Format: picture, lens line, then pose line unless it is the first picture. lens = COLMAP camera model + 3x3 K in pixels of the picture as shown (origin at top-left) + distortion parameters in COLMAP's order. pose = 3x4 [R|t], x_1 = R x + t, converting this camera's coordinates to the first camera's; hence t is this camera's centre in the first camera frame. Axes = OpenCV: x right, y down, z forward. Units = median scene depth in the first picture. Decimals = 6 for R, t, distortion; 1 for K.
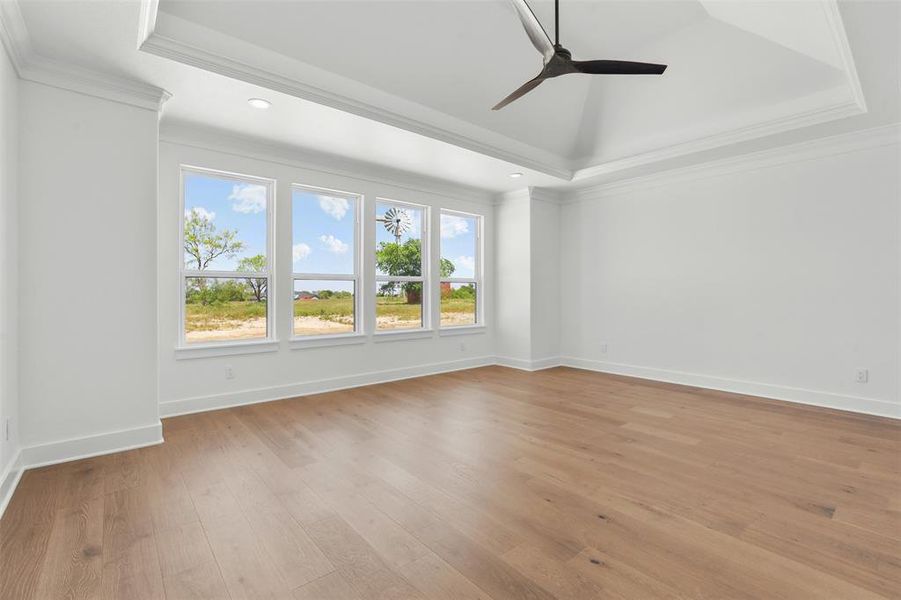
lens RADIAL K [[412.9, 0, 454.6], [0, 412.9, 298.9], [0, 0, 1]] dist [-0.012938, 0.000532]
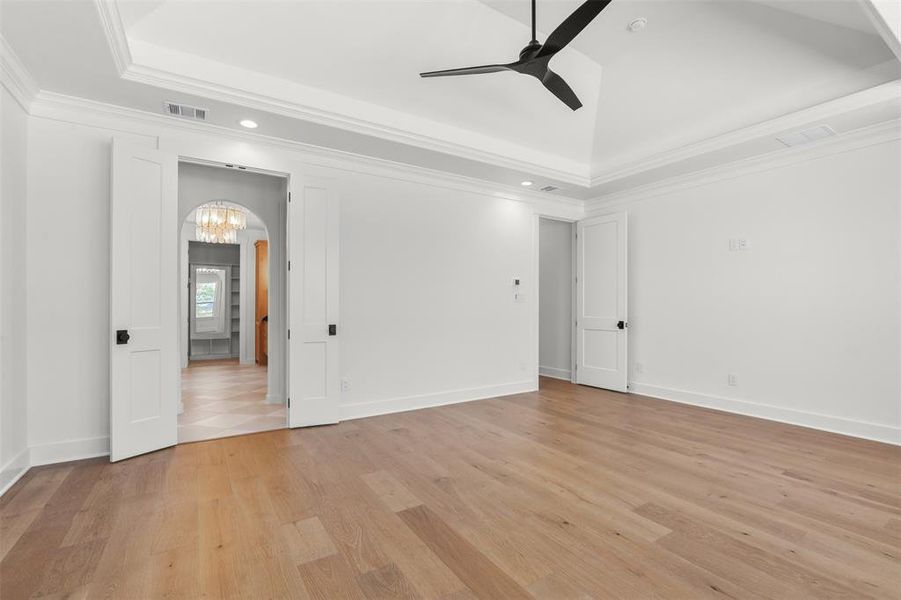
lens RADIAL K [[412.9, 0, 454.6], [0, 412.9, 298.9], [0, 0, 1]] dist [-0.012938, 0.000532]
pose [[-0.990296, 0.004146, 0.138909, 0.149758], [0.004198, 0.999991, 0.000081, -0.015128], [-0.138907, 0.000663, -0.990305, 0.974907]]
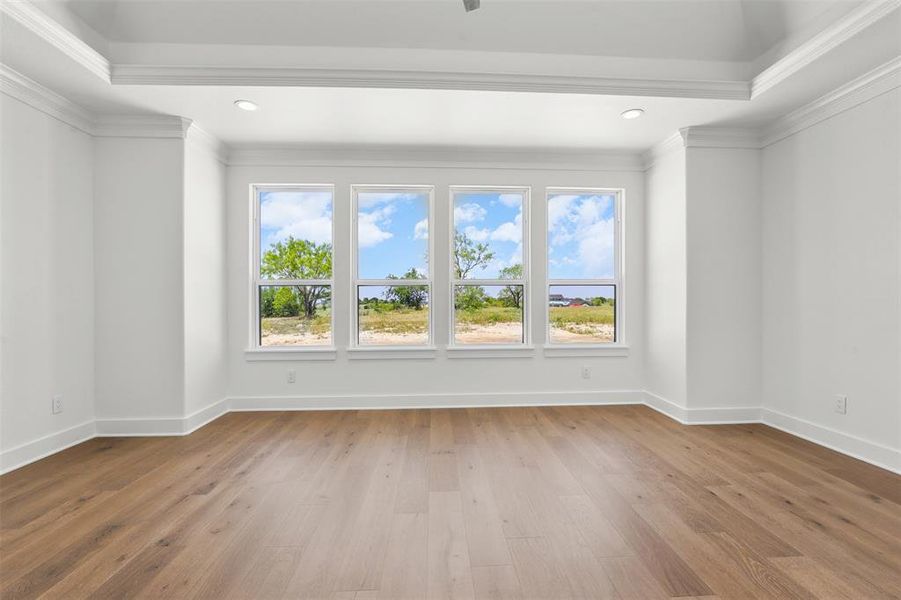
lens RADIAL K [[412.9, 0, 454.6], [0, 412.9, 298.9], [0, 0, 1]] dist [-0.012938, 0.000532]
pose [[0.792569, -0.004663, -0.609765, 0.285562], [-0.005623, 0.999872, -0.014955, -0.002069], [0.609757, 0.015281, 0.792441, 0.296901]]
